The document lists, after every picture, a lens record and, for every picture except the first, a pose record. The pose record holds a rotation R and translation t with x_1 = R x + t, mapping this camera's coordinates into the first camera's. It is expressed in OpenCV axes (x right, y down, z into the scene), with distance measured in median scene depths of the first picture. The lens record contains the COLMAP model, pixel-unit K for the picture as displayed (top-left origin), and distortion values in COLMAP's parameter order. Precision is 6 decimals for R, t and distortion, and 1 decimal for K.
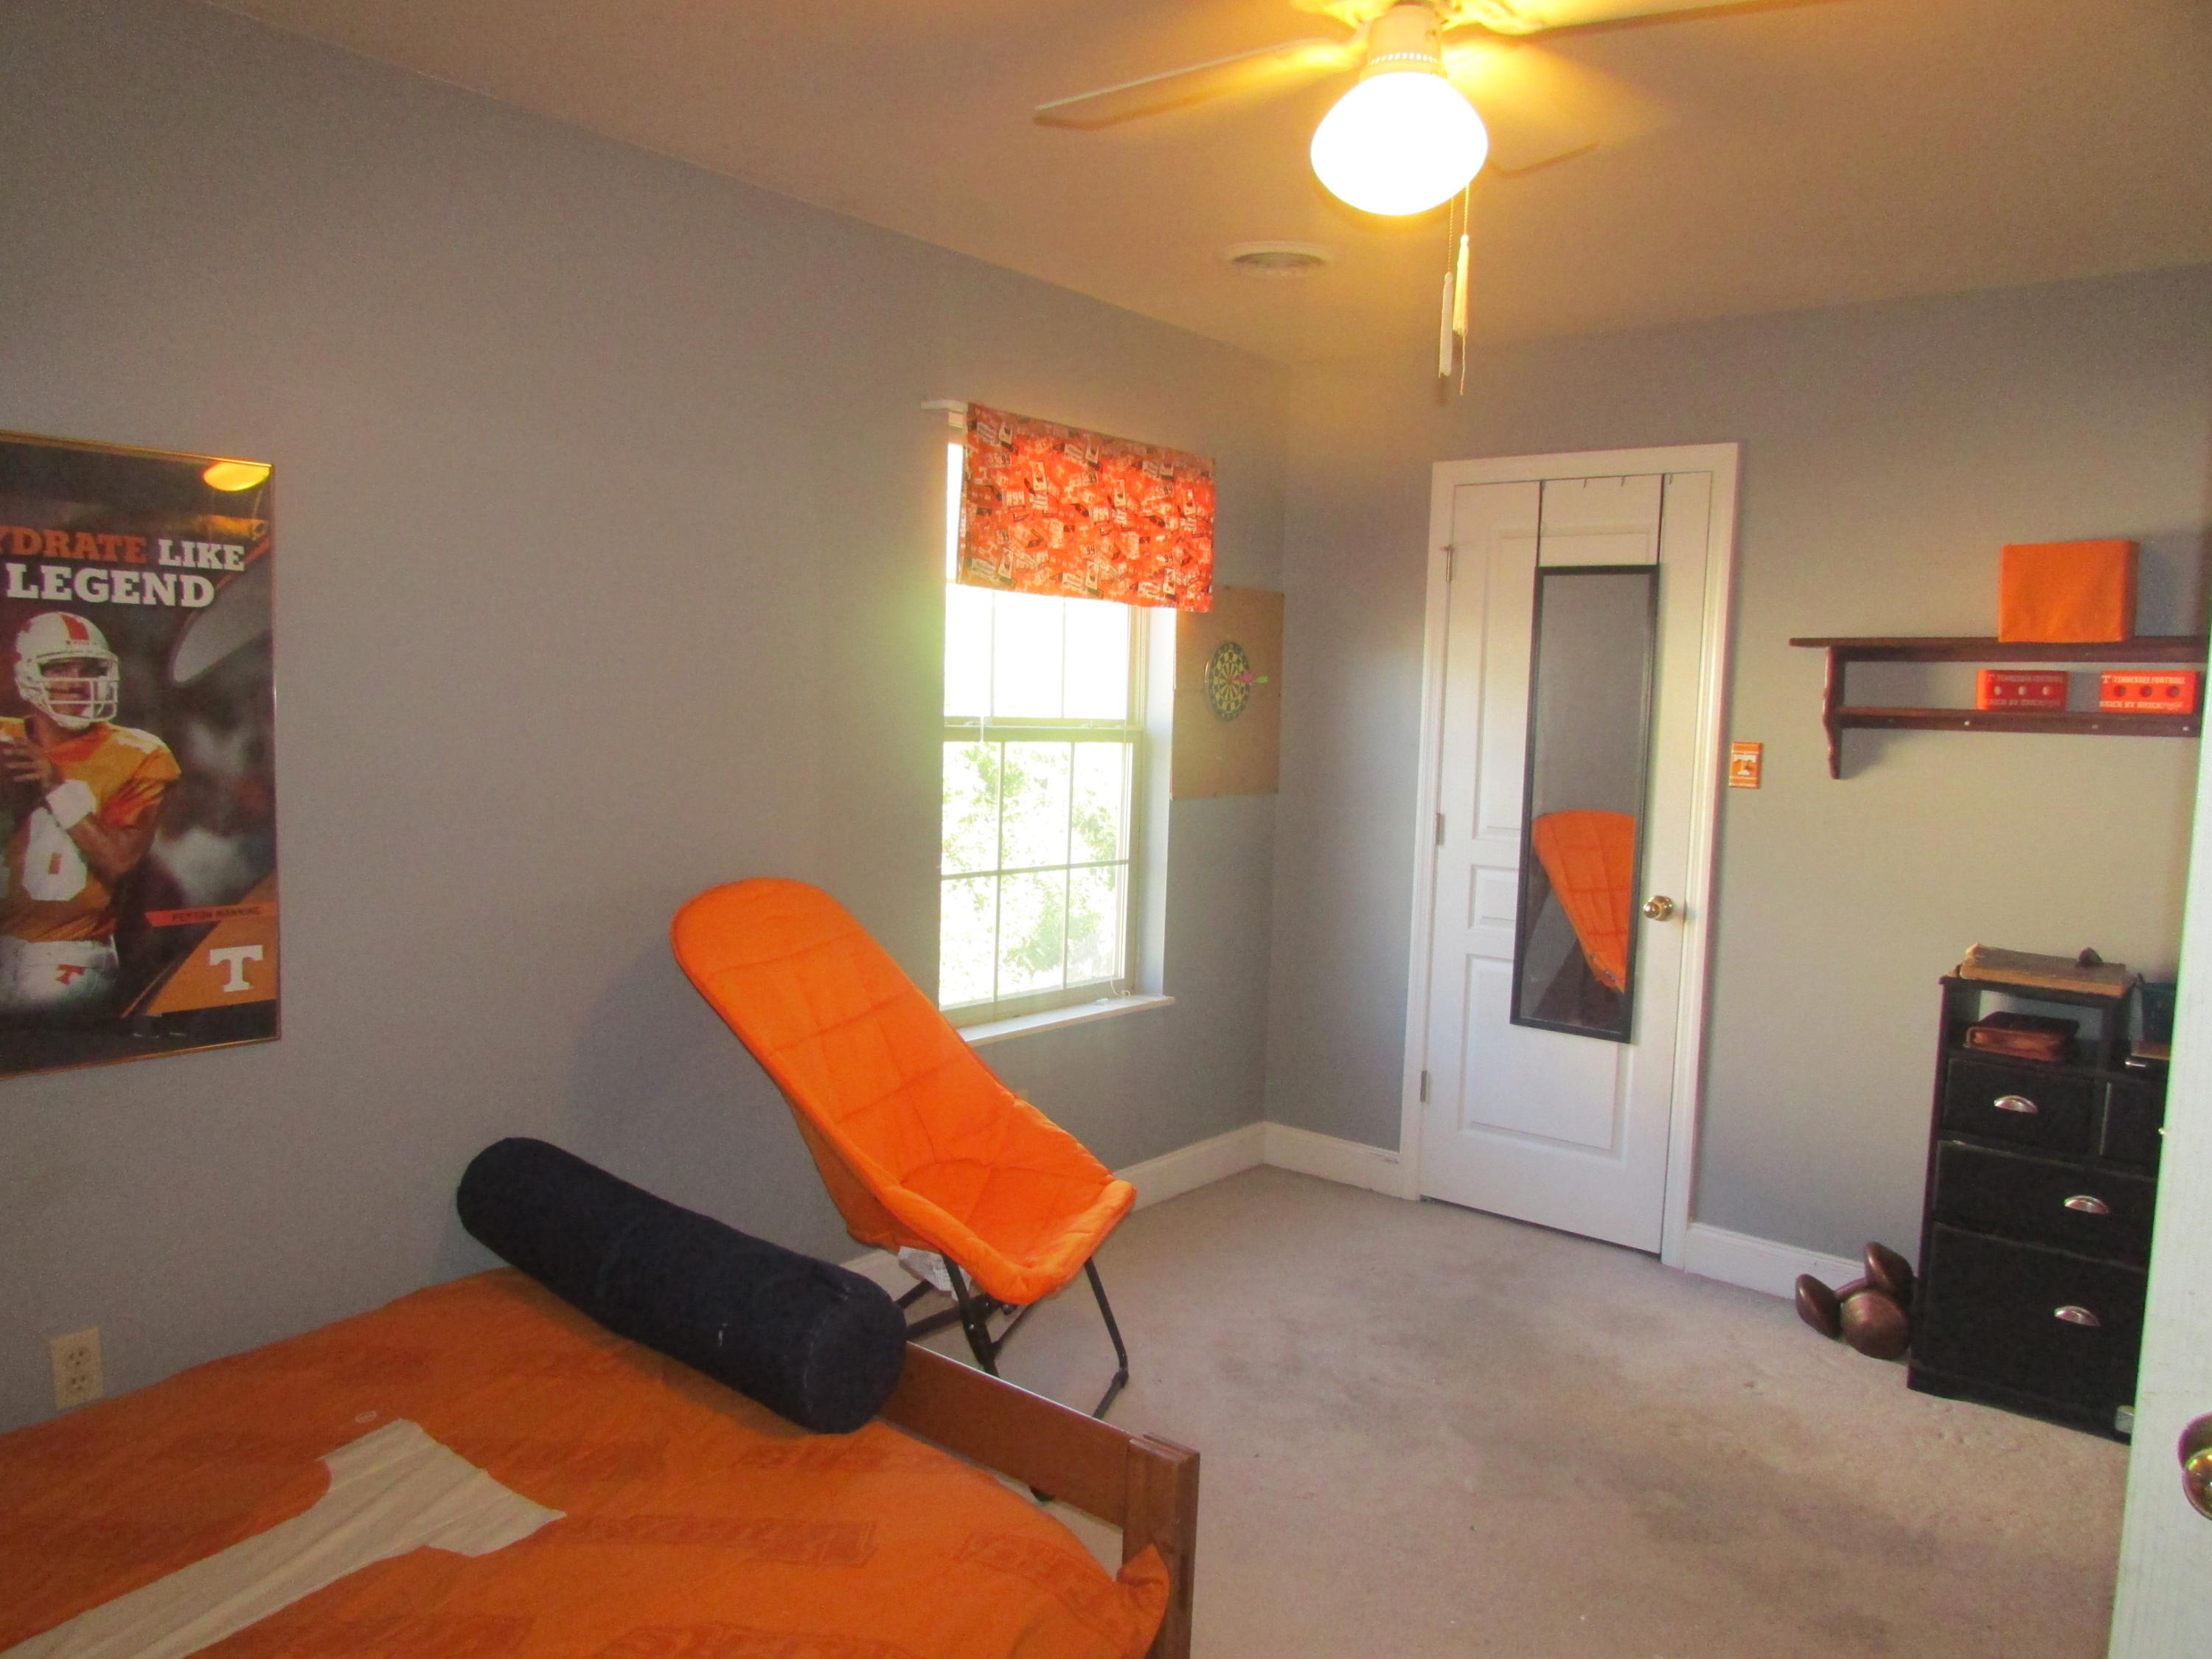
lens RADIAL K [[1580.1, 0, 1100.7], [0, 1580.1, 828.8], [0, 0, 1]] dist [-0.021102, 0.000969]
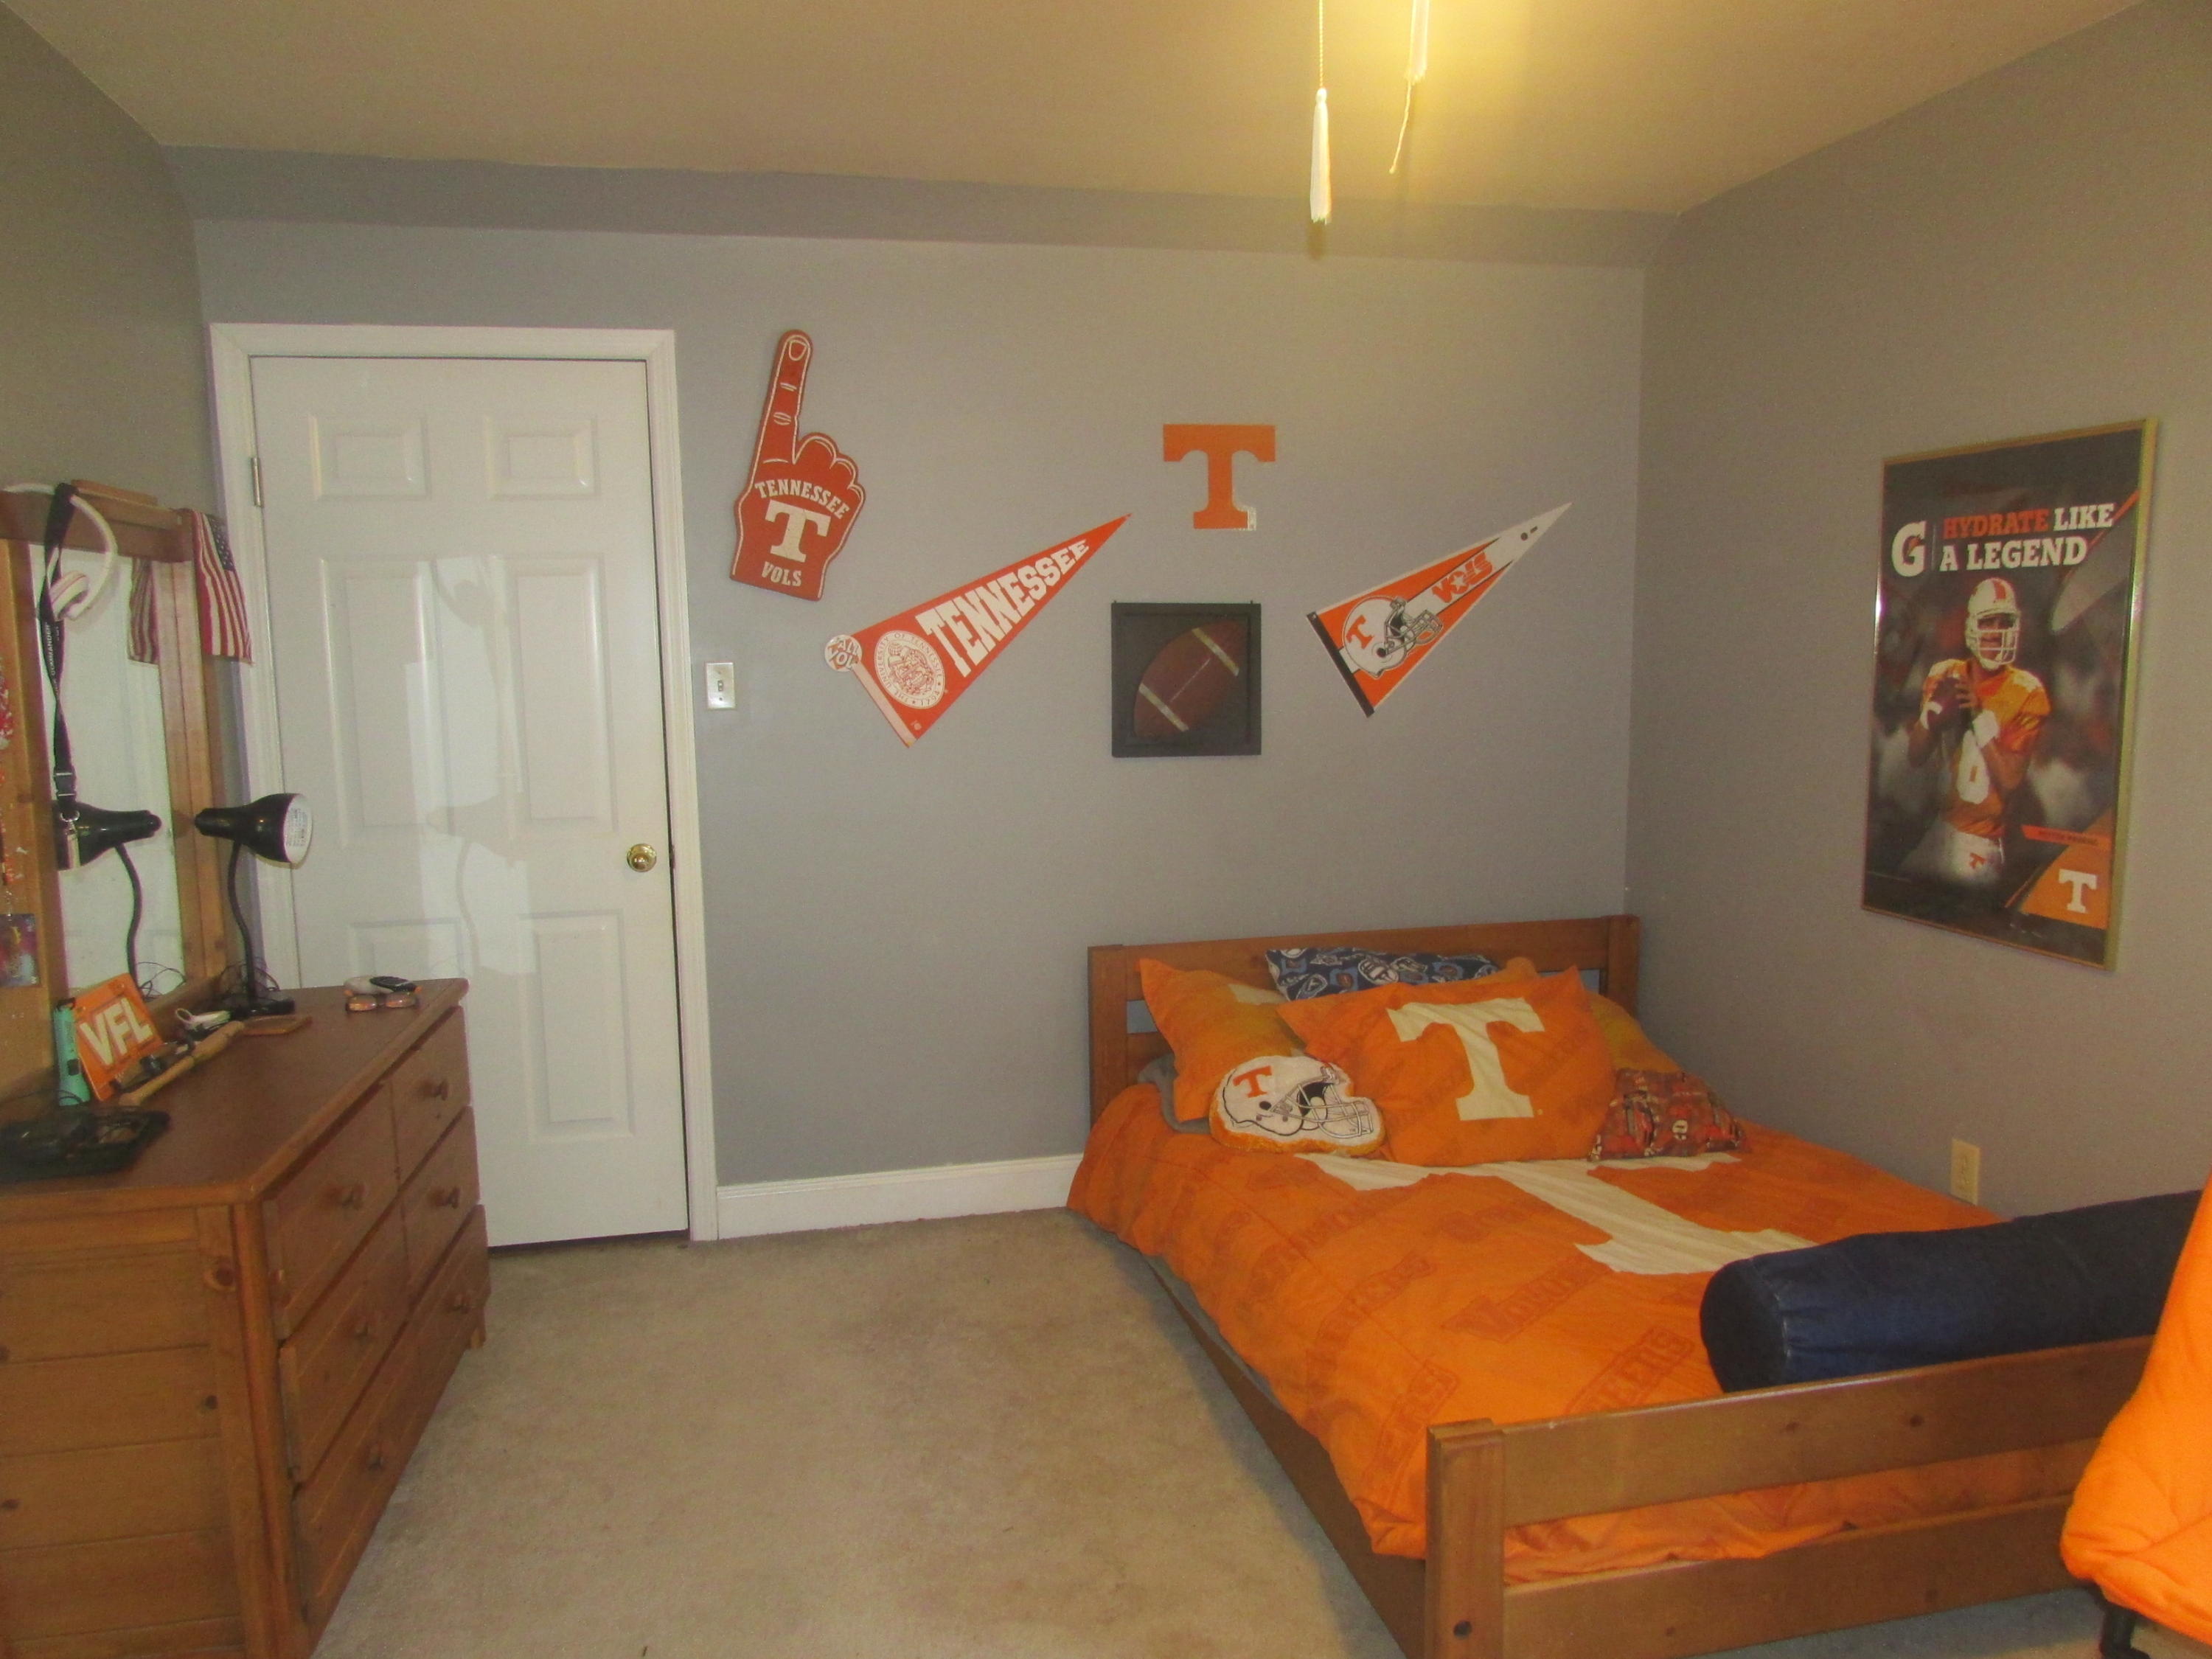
lens RADIAL K [[1580.1, 0, 1104.6], [0, 1580.1, 834.7], [0, 0, 1]] dist [-0.021102, 0.000969]
pose [[-0.610106, 0.078376, -0.788434, 0.778218], [-0.075660, 0.984785, 0.156442, -0.074999], [0.788699, 0.155099, -0.594893, 1.181404]]
